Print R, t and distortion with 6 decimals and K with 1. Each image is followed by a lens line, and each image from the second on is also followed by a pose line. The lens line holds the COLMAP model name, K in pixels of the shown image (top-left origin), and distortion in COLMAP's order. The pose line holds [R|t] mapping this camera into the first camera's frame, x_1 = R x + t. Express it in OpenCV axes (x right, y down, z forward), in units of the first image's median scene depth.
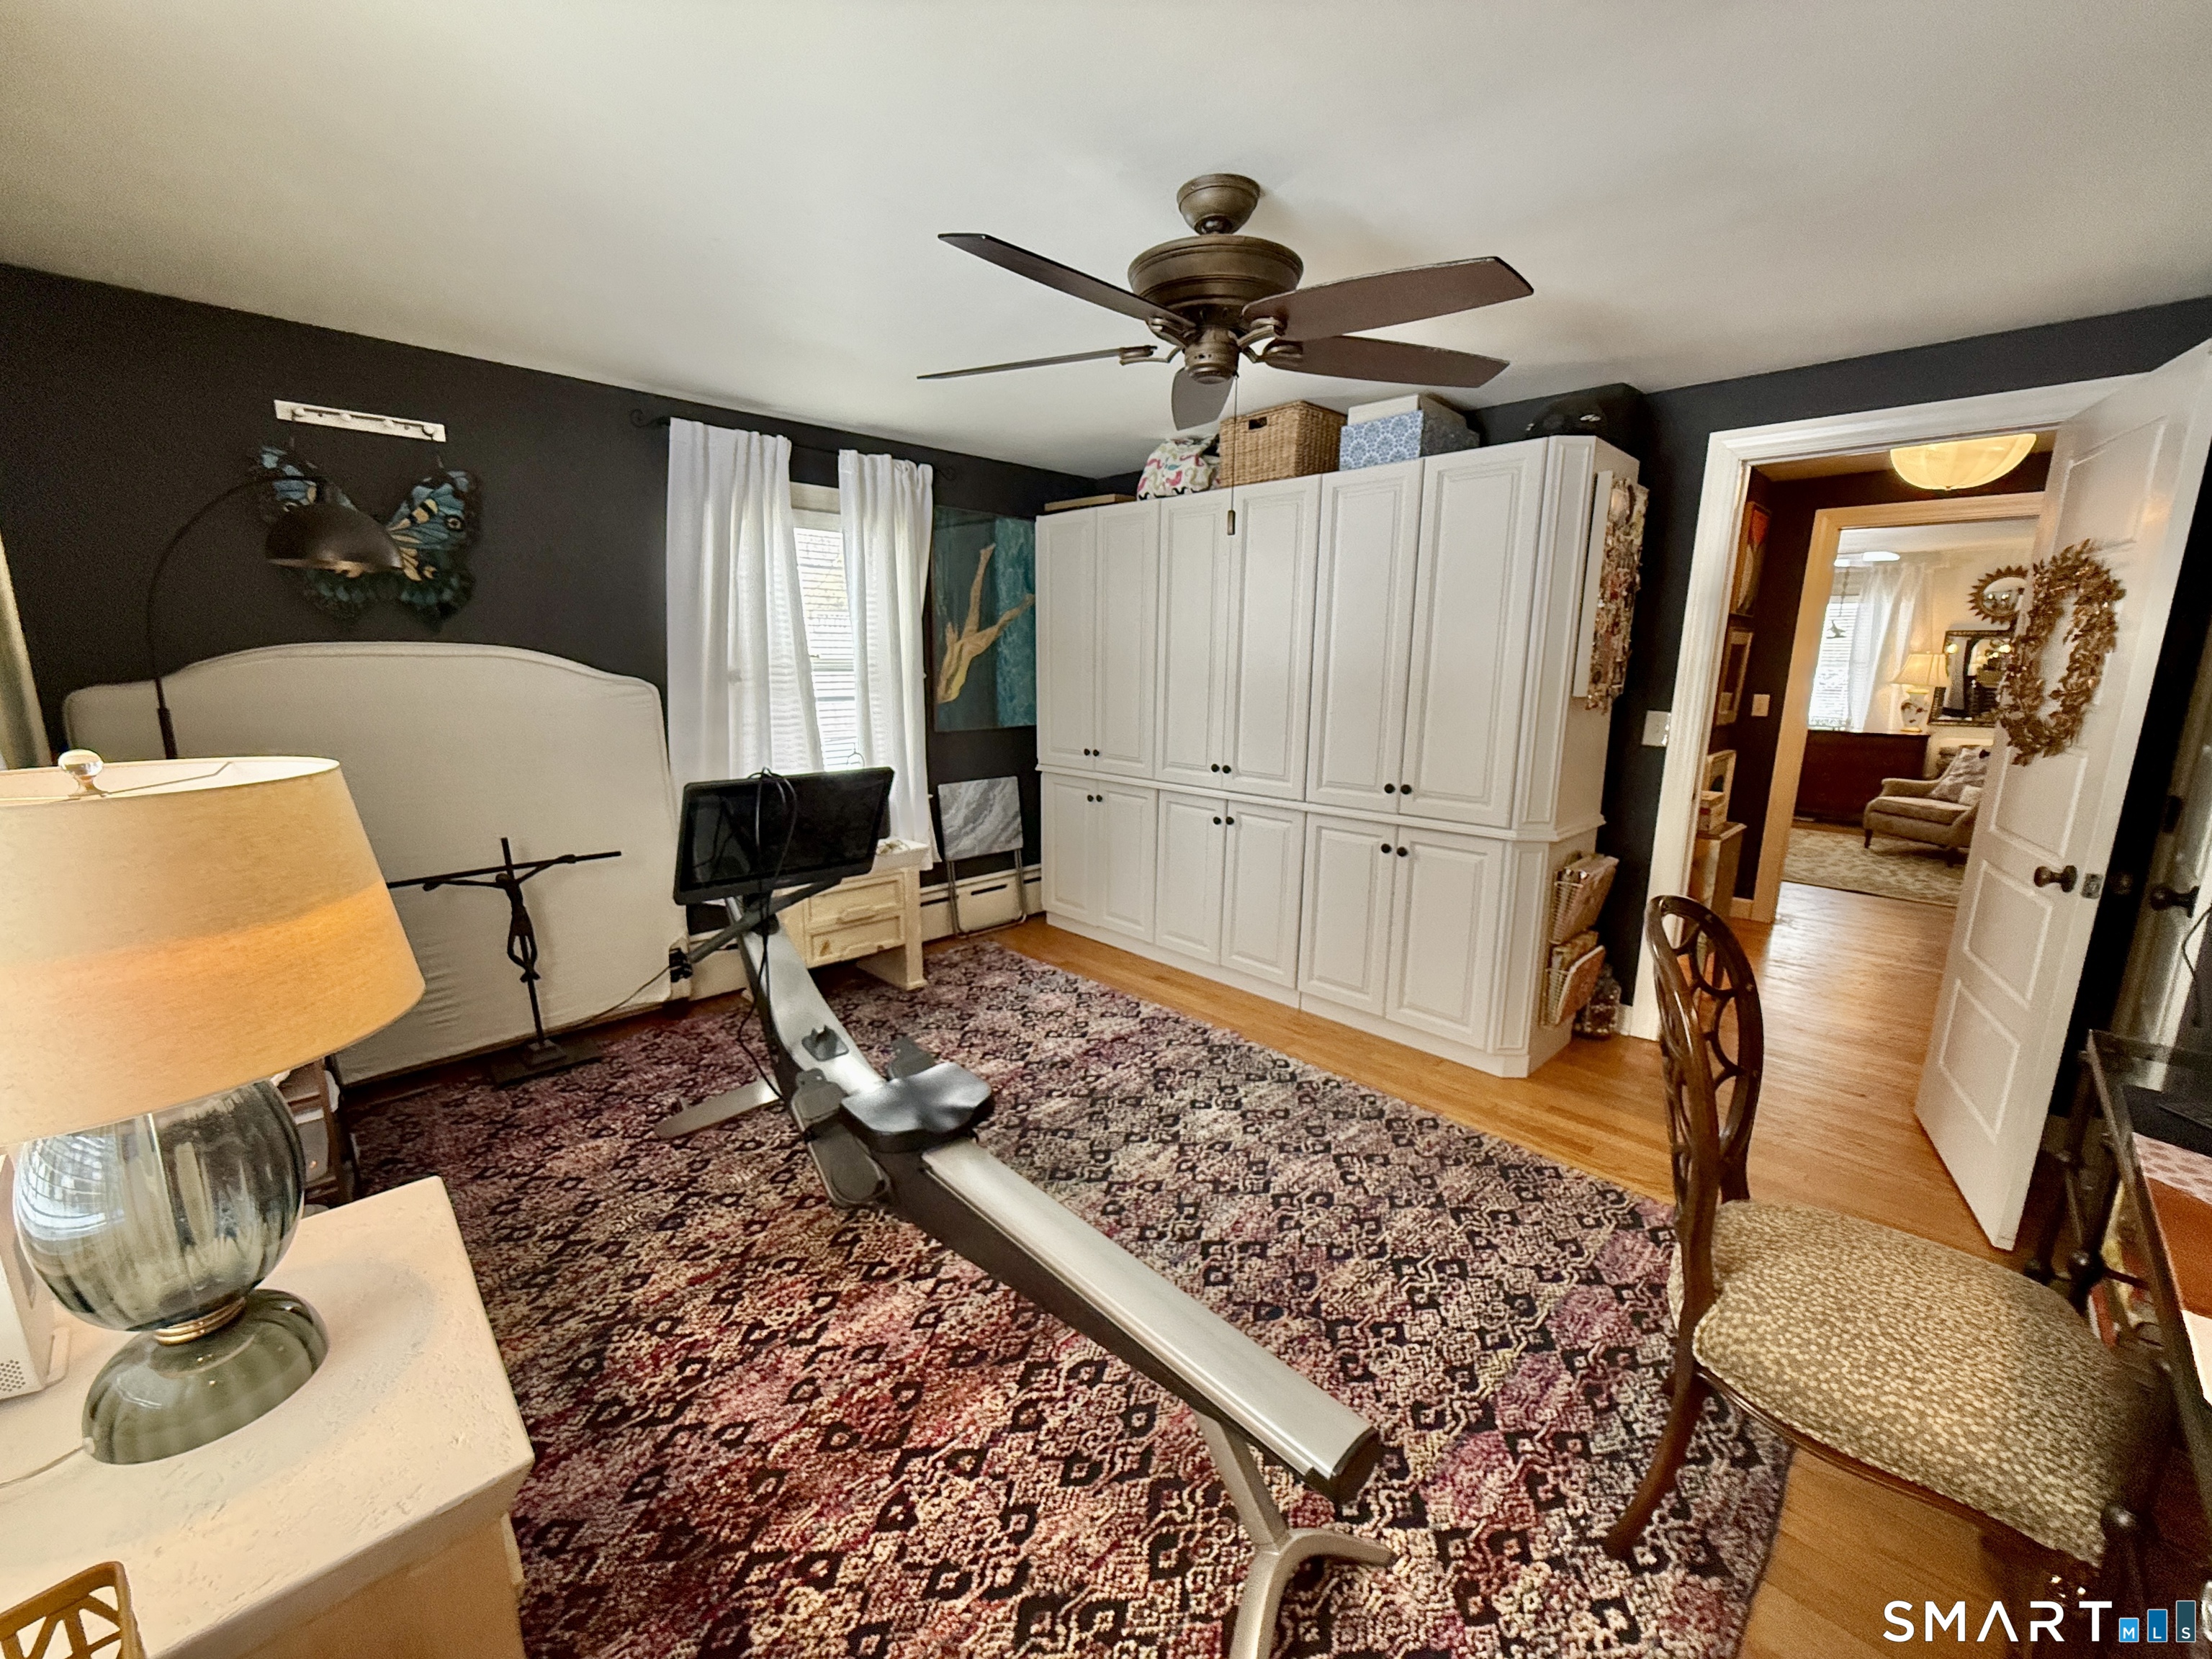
lens RADIAL K [[875.3, 0, 1108.2], [0, 875.3, 832.3], [0, 0, 1]] dist [-0.002672, 0.000457]
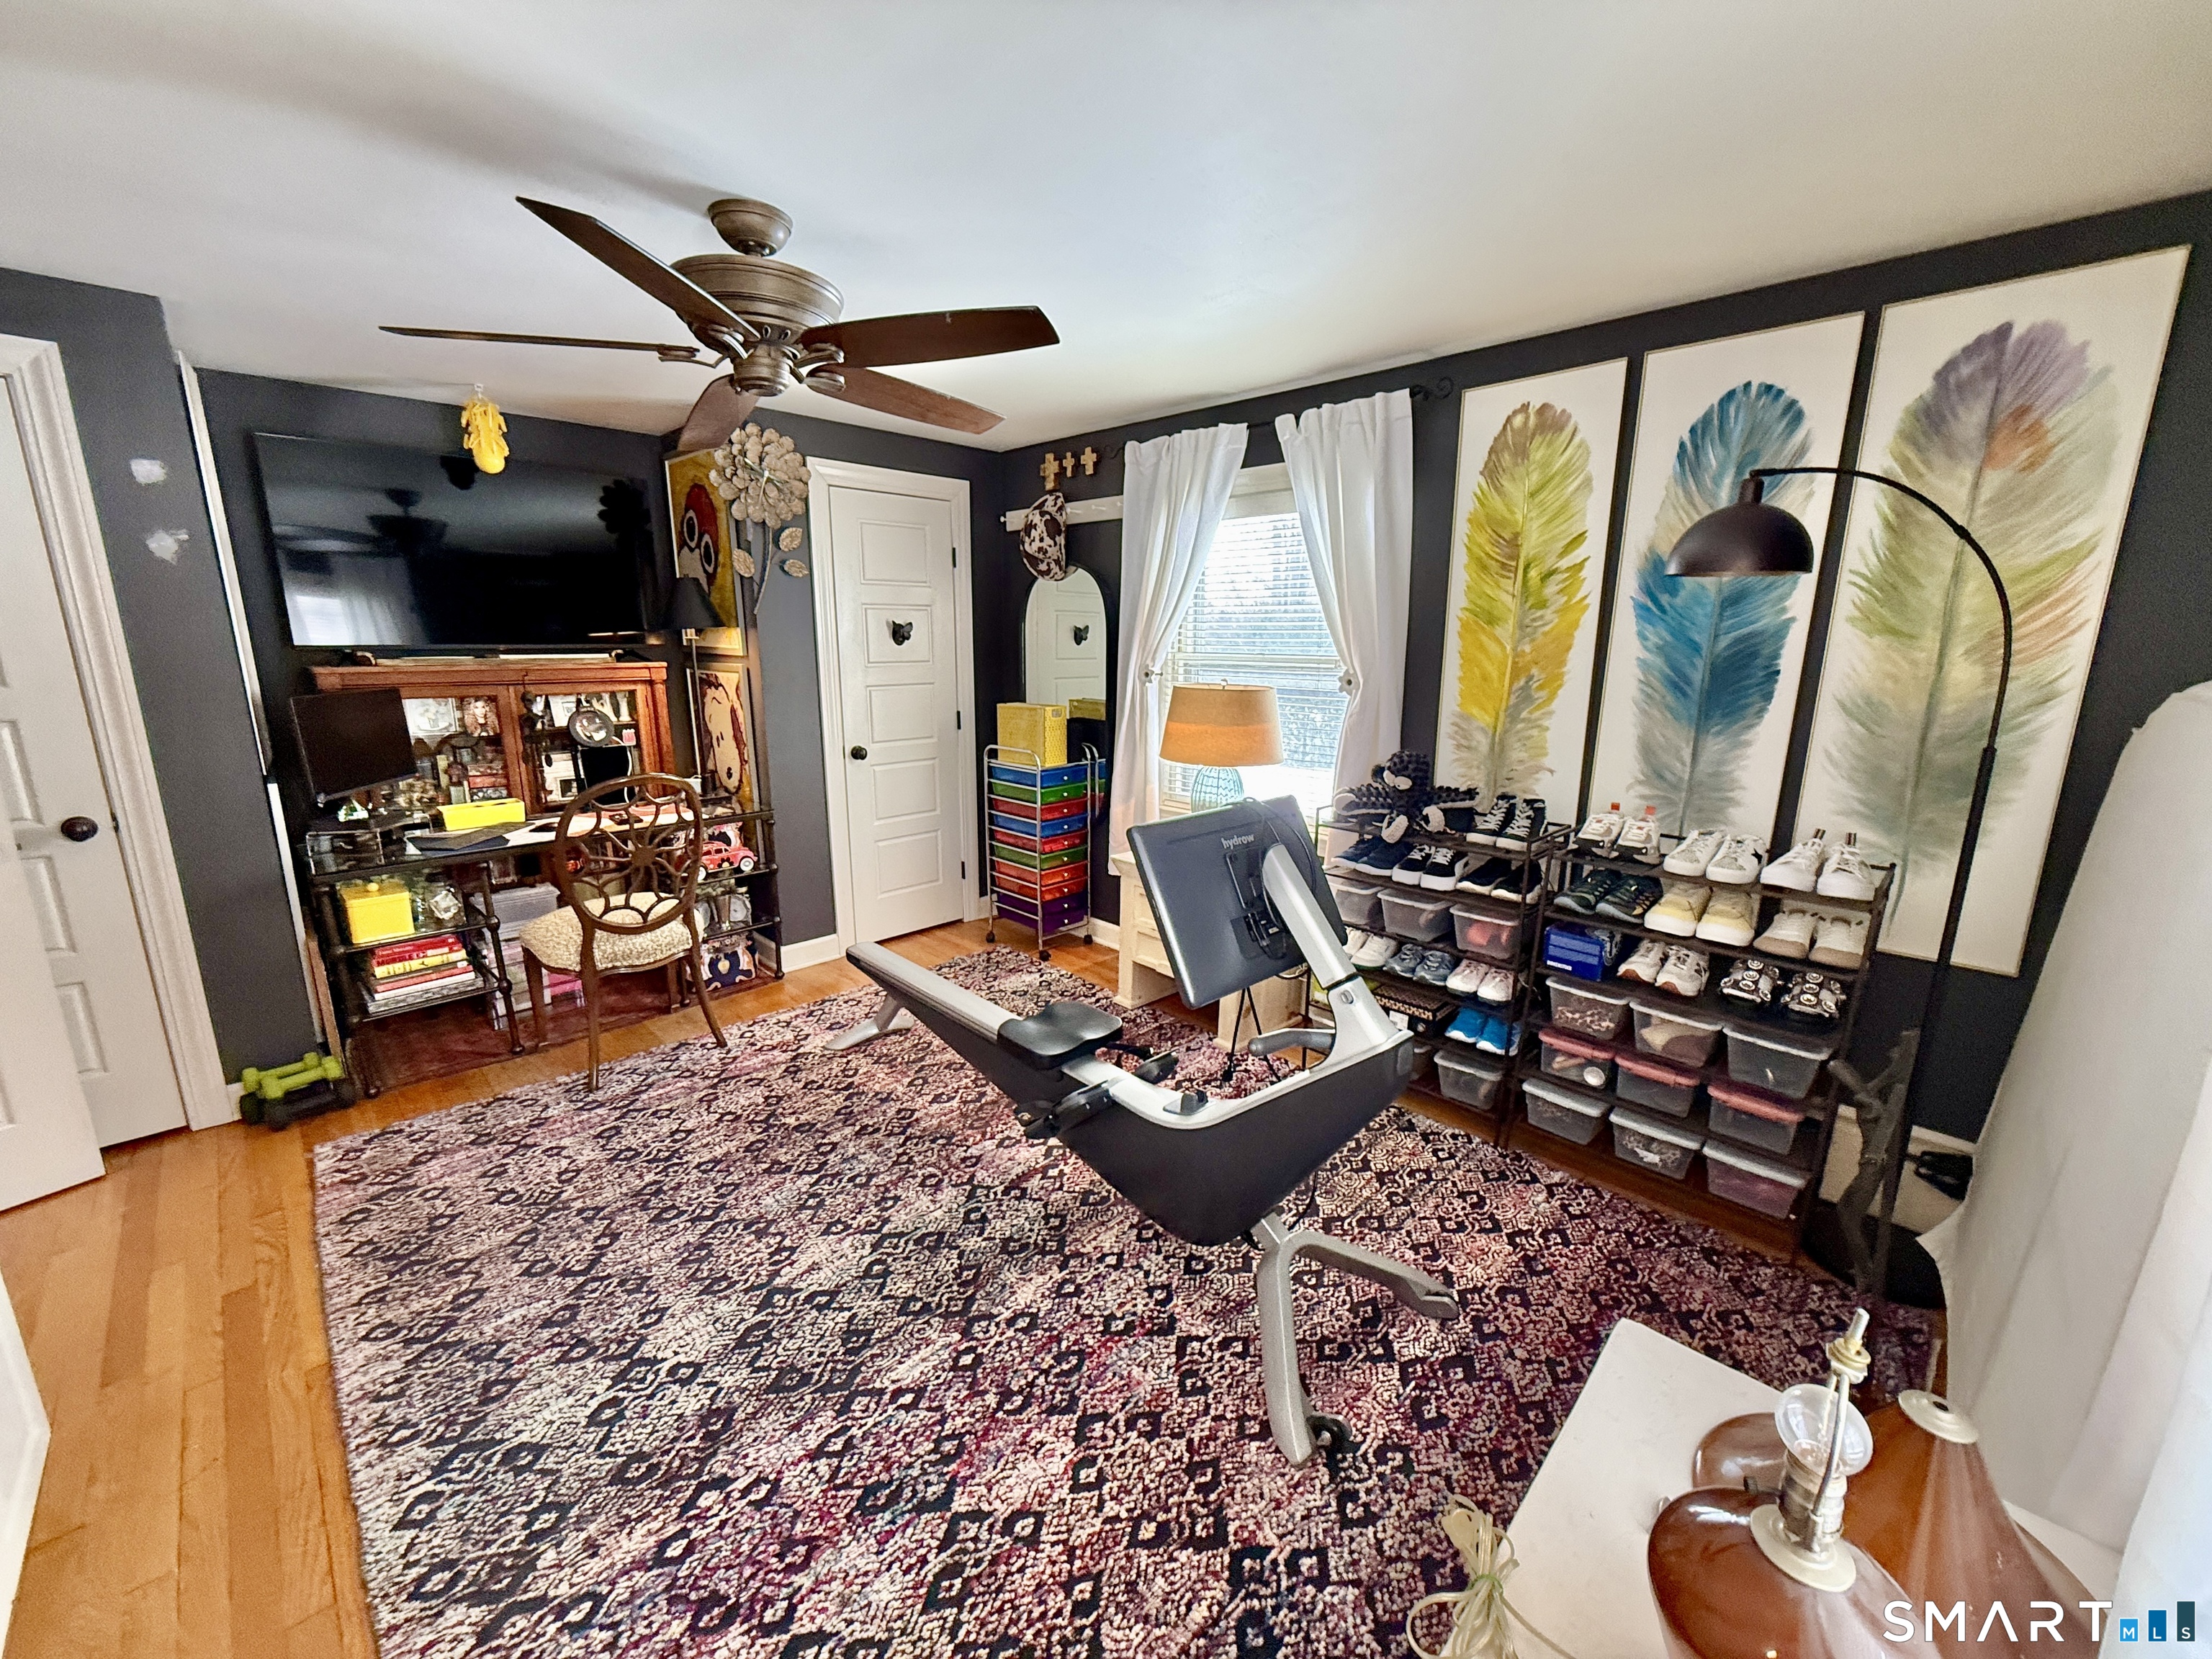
lens RADIAL K [[875.3, 0, 1108.2], [0, 875.3, 832.3], [0, 0, 1]] dist [-0.002672, 0.000457]
pose [[-0.999672, -0.020468, -0.015372, -0.191925], [-0.024955, 0.913018, 0.407154, -0.324493], [0.005701, 0.407404, -0.913230, 1.472456]]
